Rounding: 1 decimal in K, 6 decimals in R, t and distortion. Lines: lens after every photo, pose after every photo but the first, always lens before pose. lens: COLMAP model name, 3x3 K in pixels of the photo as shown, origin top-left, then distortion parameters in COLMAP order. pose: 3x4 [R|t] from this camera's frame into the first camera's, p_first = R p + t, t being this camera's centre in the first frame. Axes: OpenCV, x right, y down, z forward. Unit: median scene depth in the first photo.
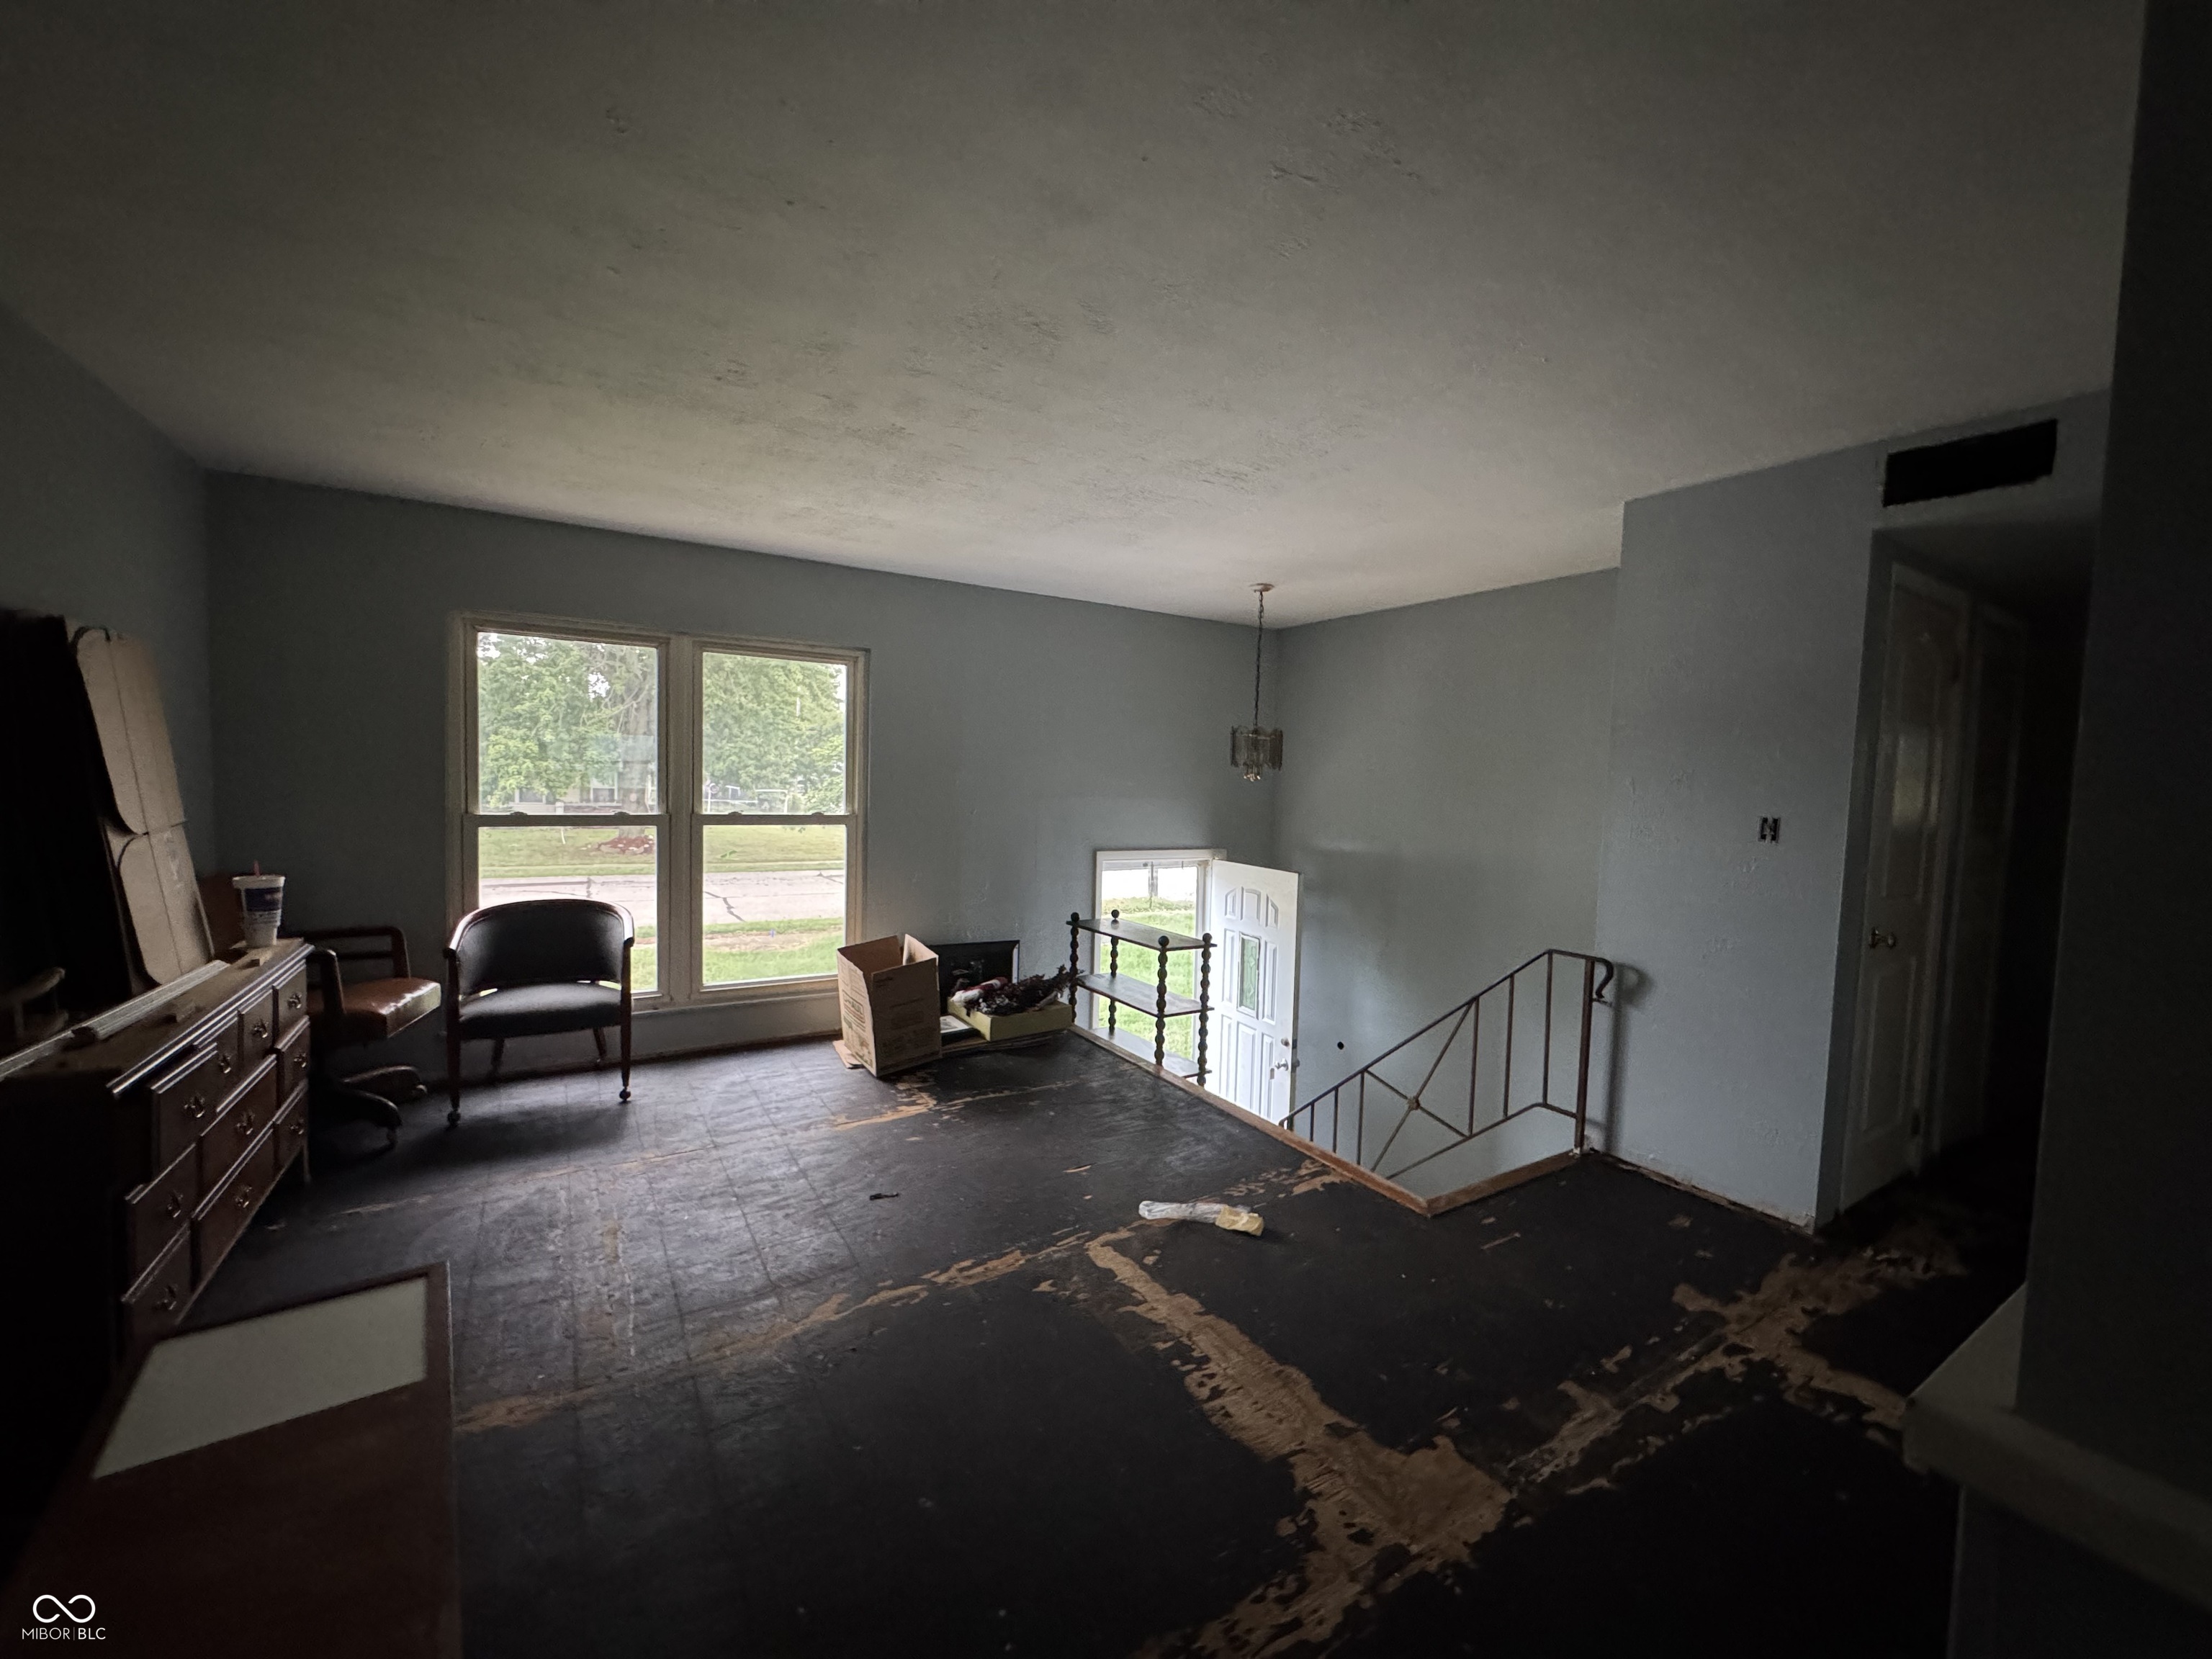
lens RADIAL K [[884.7, 0, 1104.6], [0, 884.7, 828.8], [0, 0, 1]] dist [0.000676, 0.000145]
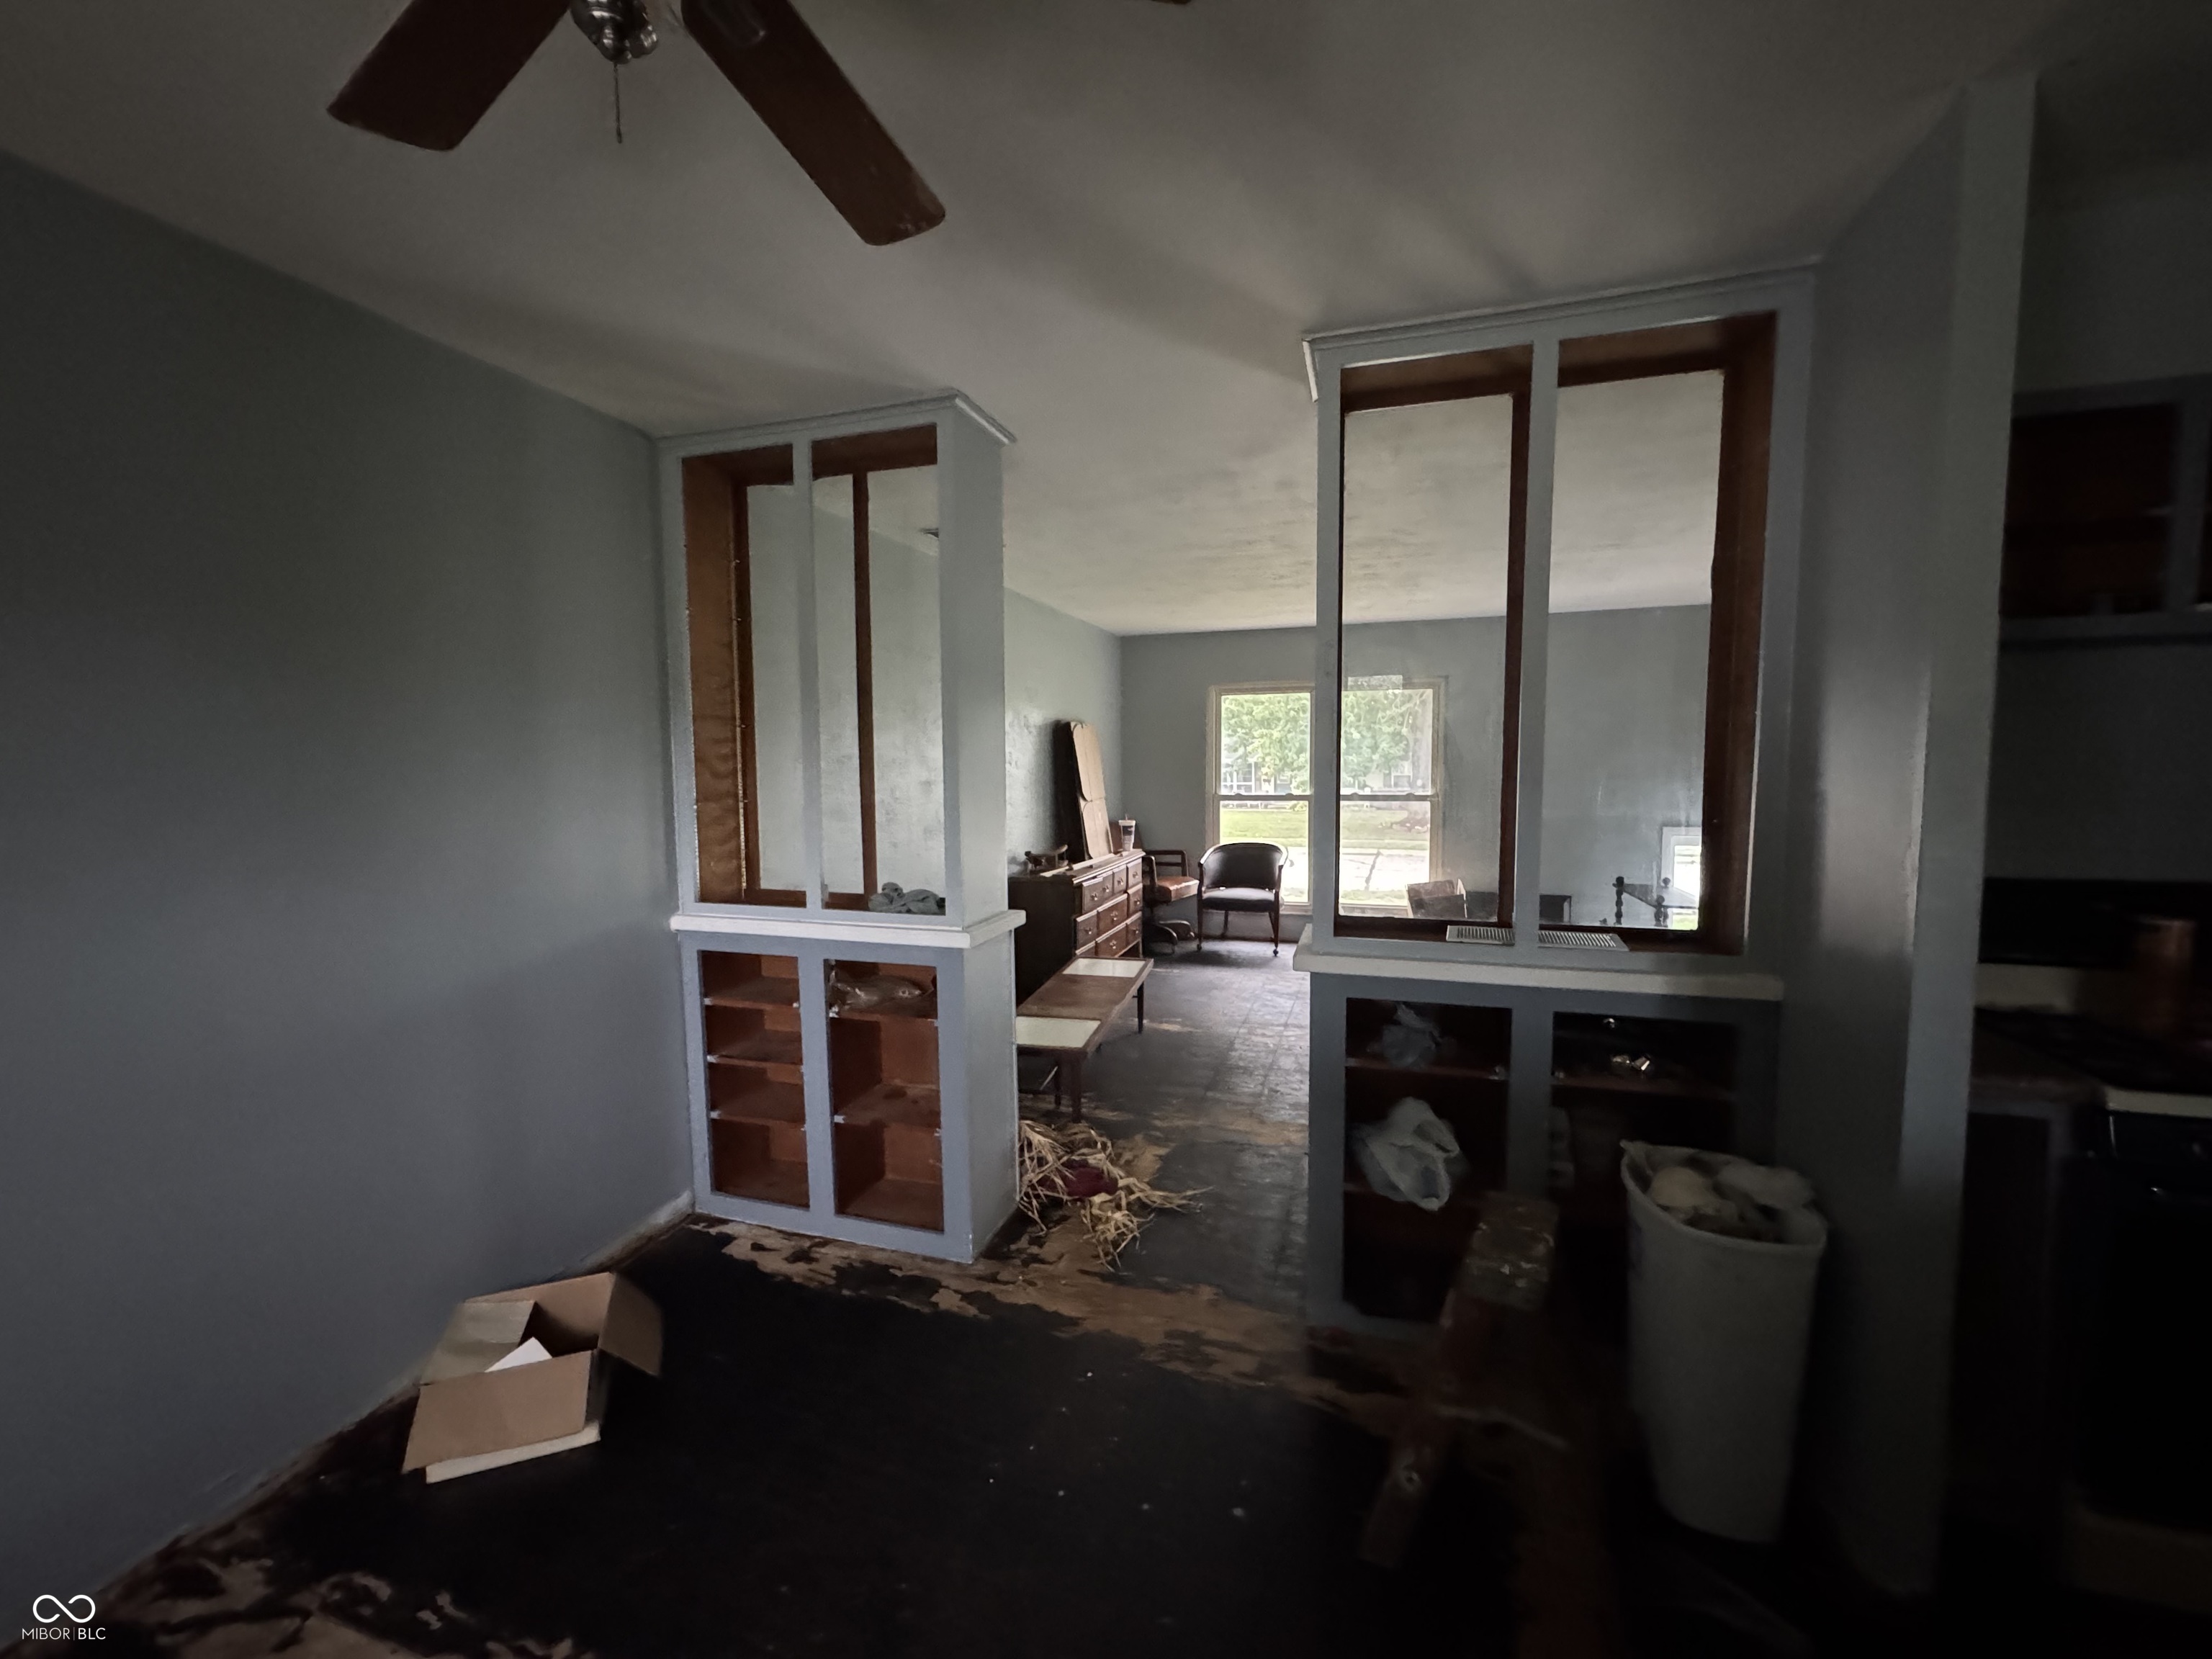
lens RADIAL K [[884.7, 0, 1107.4], [0, 884.7, 831.2], [0, 0, 1]] dist [0.000676, 0.000145]
pose [[0.652600, 0.029360, -0.757134, 0.586118], [-0.014282, 0.999548, 0.026450, 0.016663], [0.757568, -0.006448, 0.652724, -0.419592]]
